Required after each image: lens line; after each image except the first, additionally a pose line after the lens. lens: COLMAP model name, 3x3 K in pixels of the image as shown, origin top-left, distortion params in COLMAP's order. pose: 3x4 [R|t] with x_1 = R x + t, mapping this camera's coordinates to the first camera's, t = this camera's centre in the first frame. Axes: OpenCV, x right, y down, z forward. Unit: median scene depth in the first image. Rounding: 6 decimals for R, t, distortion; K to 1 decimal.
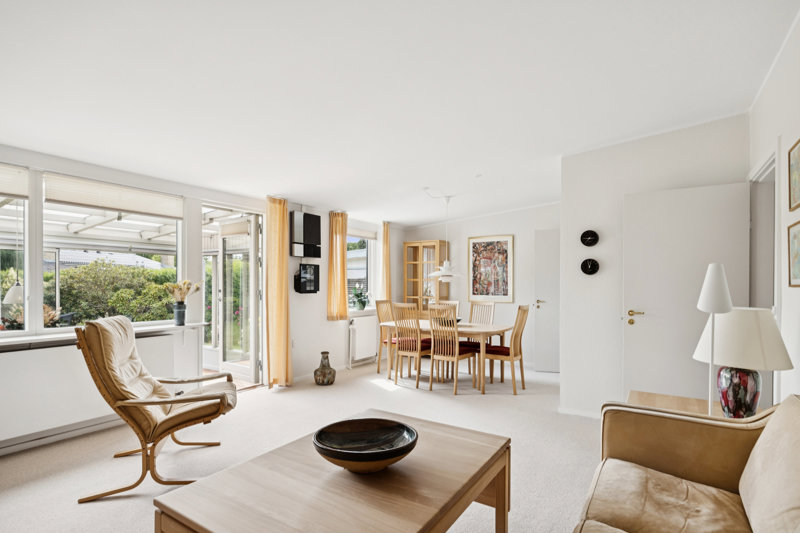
lens RADIAL K [[402.4, 0, 401.5], [0, 402.4, 288.0], [0, 0, 1]] dist [-0.000579, 0.000599]
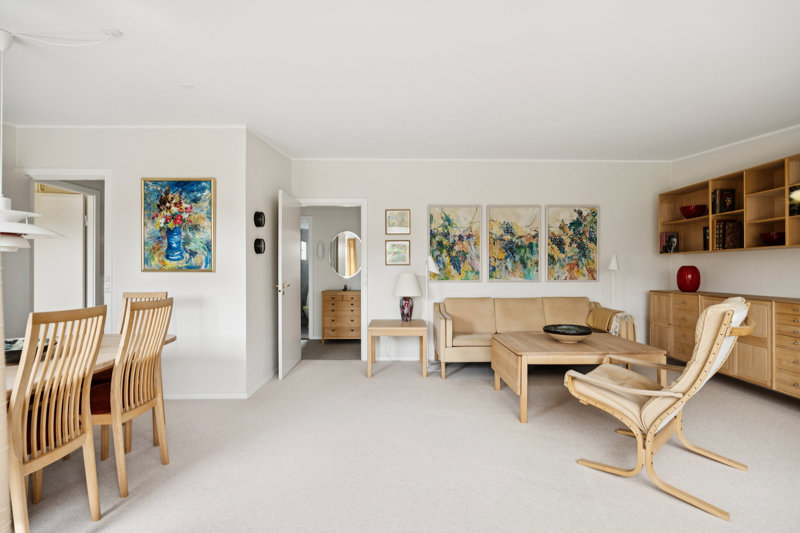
lens RADIAL K [[370.2, 0, 405.1], [0, 370.2, 267.8], [0, 0, 1]] dist [-0.001074, 0.000179]
pose [[-0.552693, -0.001620, 0.833383, -0.420958], [0.005402, 0.999970, 0.005526, 0.000740], [-0.833368, 0.007557, -0.552668, 0.919411]]
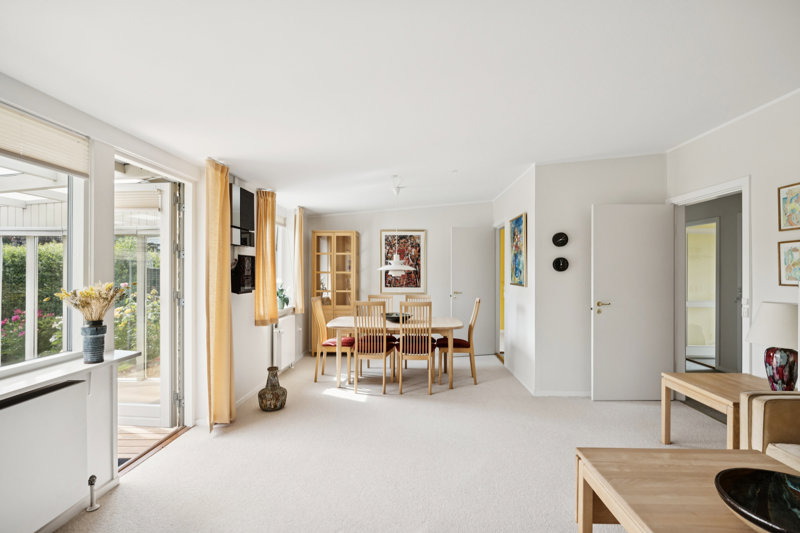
lens RADIAL K [[370.2, 0, 403.6], [0, 370.2, 270.9], [0, 0, 1]] dist [-0.001074, 0.000179]
pose [[0.854986, -0.003036, 0.518642, -0.346481], [0.007375, 0.999953, -0.006305, -0.023382], [-0.518599, 0.009216, 0.854968, 0.249489]]
